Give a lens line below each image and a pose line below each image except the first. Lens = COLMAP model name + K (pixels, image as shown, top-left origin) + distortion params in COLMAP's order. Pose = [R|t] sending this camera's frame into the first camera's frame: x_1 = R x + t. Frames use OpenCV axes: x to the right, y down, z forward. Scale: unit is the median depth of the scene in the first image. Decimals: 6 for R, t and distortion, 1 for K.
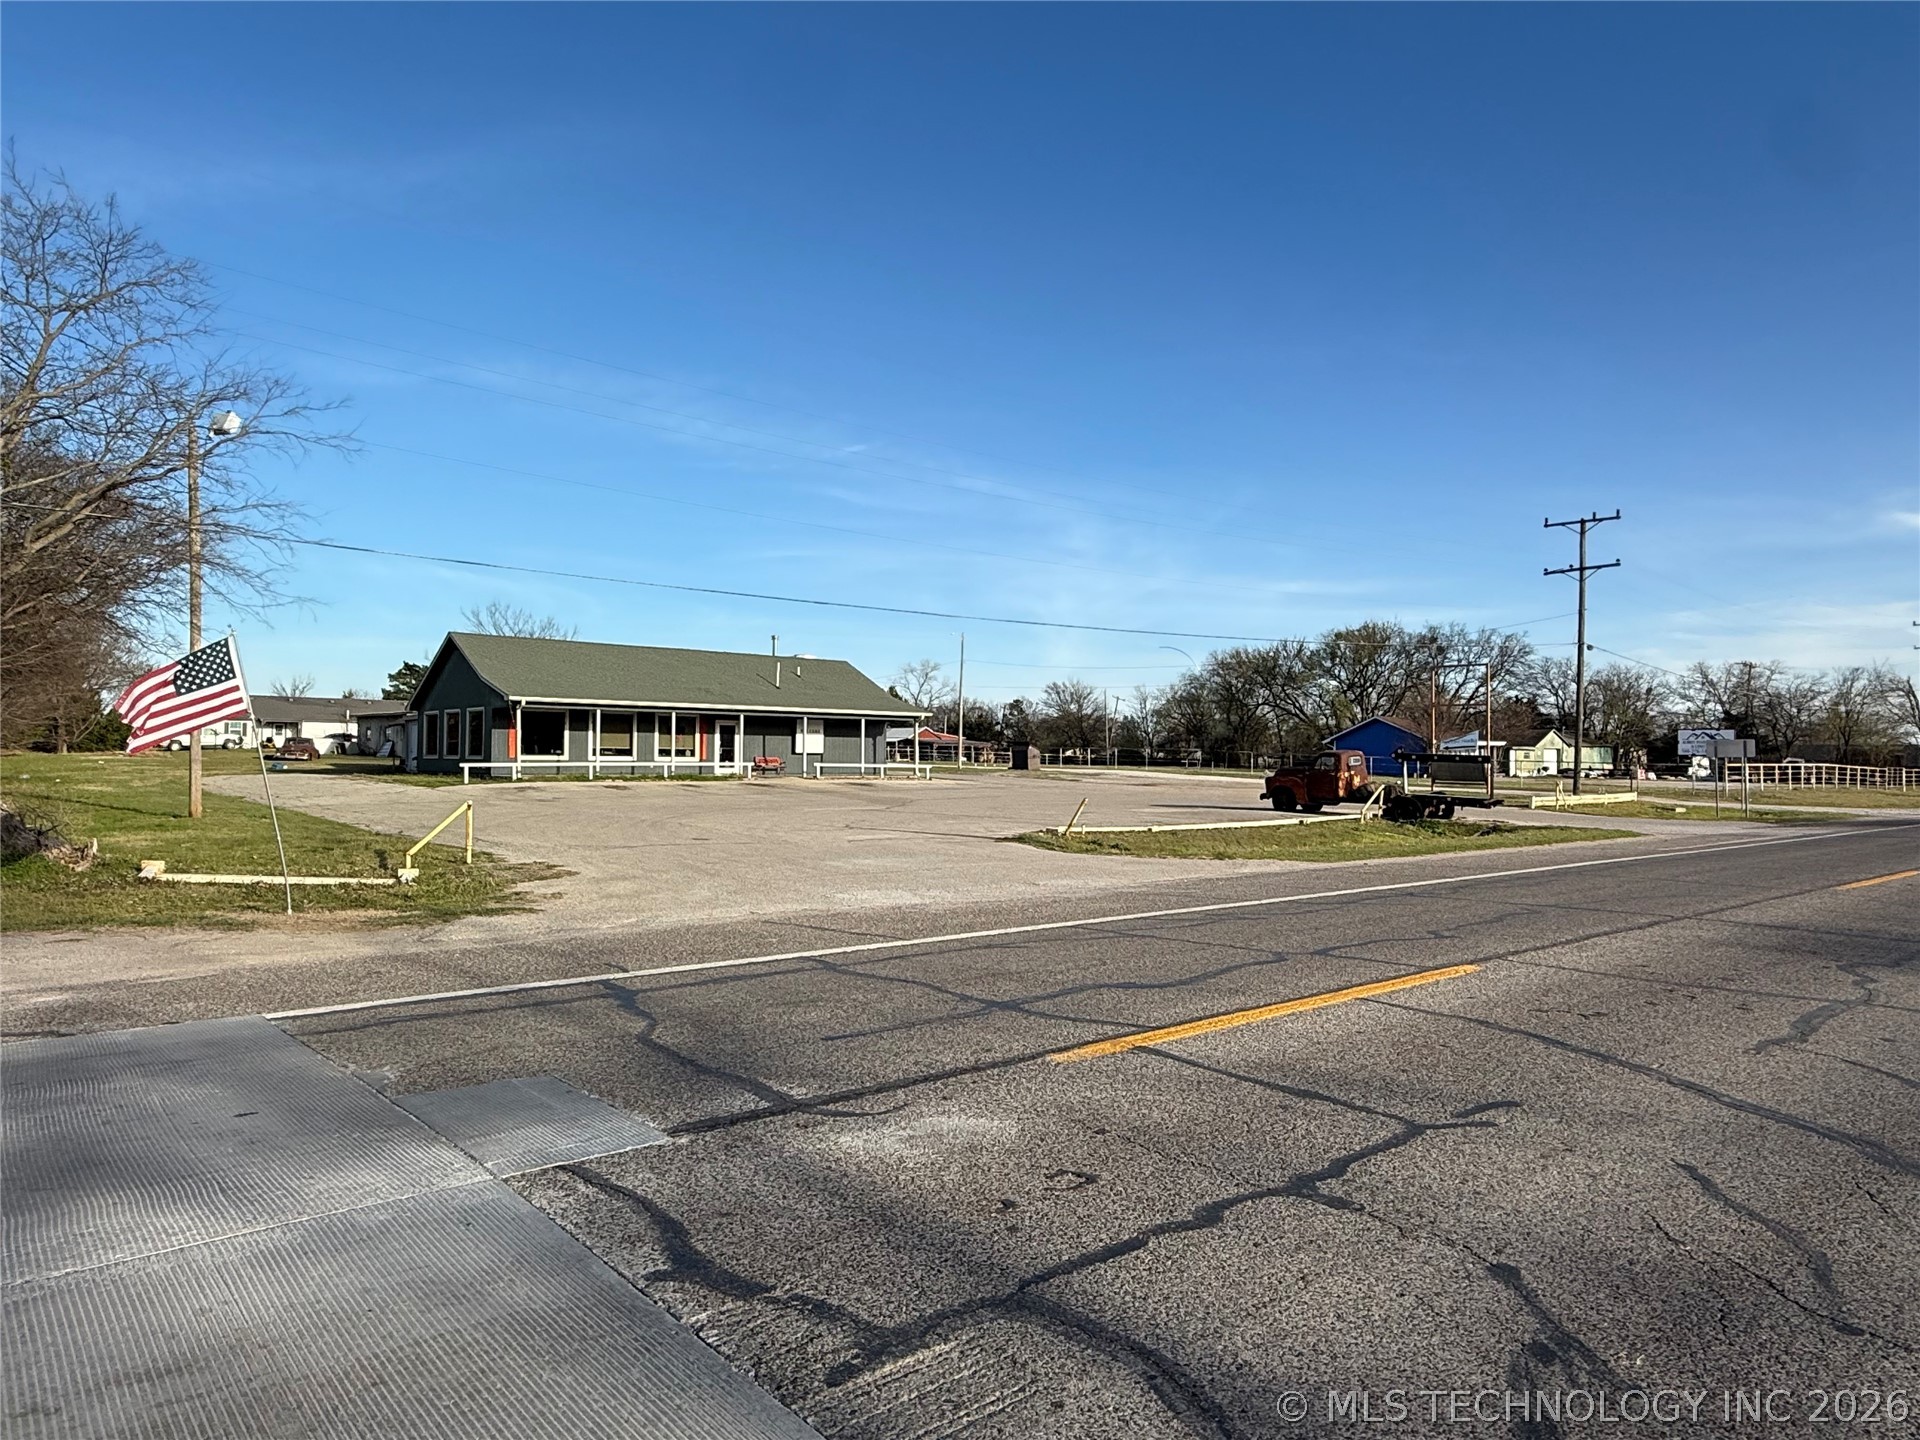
lens RADIAL K [[1149.3, 0, 952.4], [0, 1149.3, 728.2], [0, 0, 1]] dist [0.000634, 0.000132]
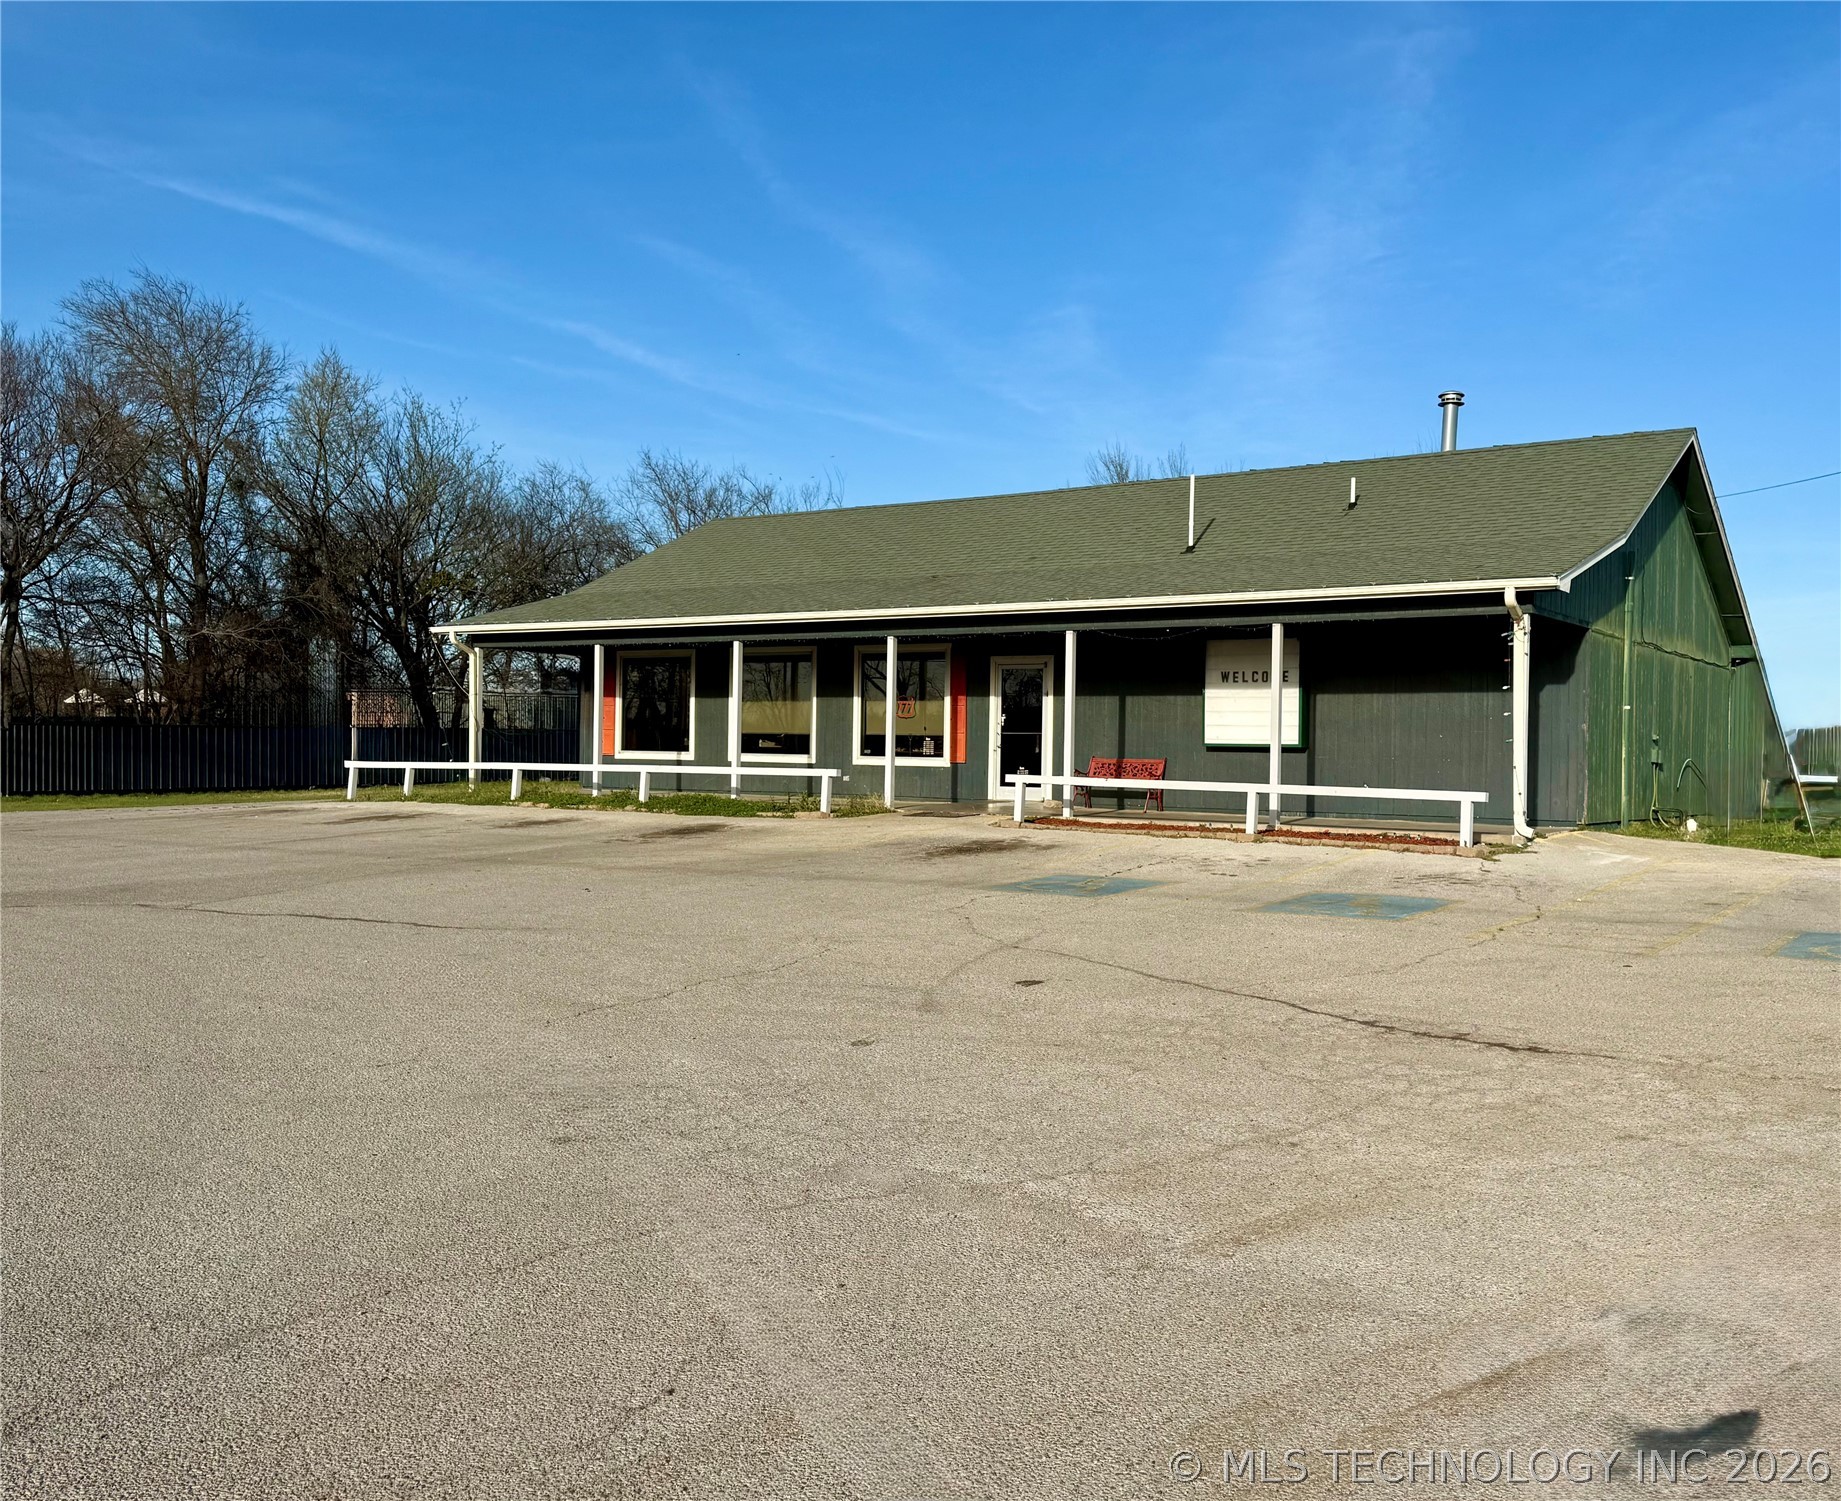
lens RADIAL K [[1627.7, 0, 981.1], [0, 1627.7, 747.6], [0, 0, 1]] dist [0.073682, -0.035485]
pose [[0.255230, -0.008304, -0.966845, 0.298874], [0.009269, 0.999938, -0.006141, 0.025015], [0.966836, -0.007394, 0.255291, 0.857057]]
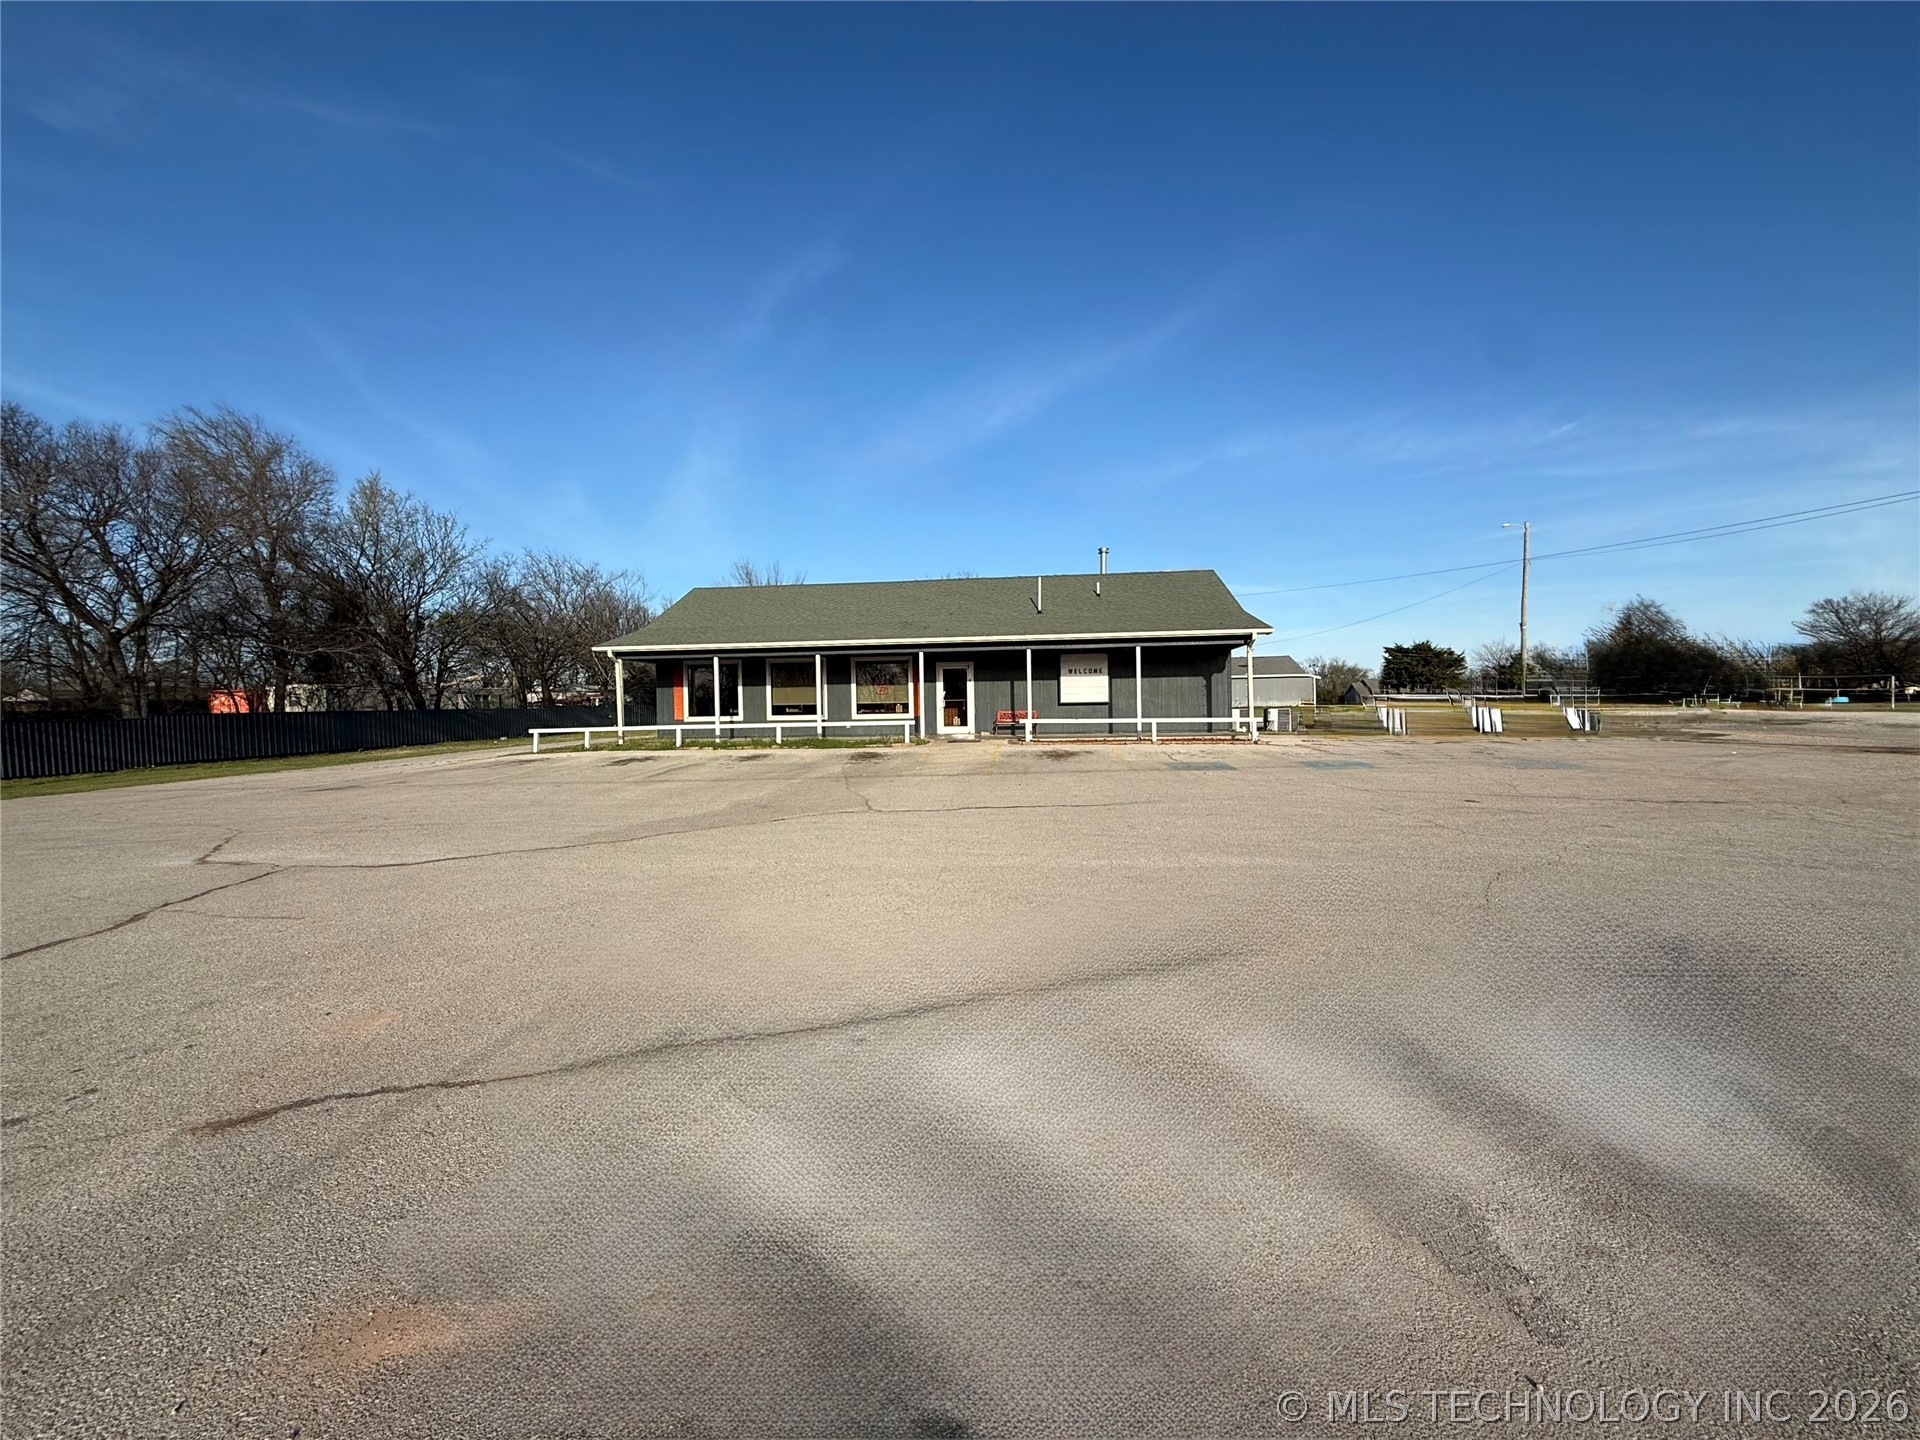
lens RADIAL K [[757.3, 0, 952.8], [0, 757.3, 712.0], [0, 0, 1]] dist [-0.007746, 0.000225]
pose [[0.688806, -0.019418, -0.724685, 0.156481], [0.042274, 0.999016, 0.013412, 0.018477], [0.723712, -0.039873, 0.688949, 0.662911]]
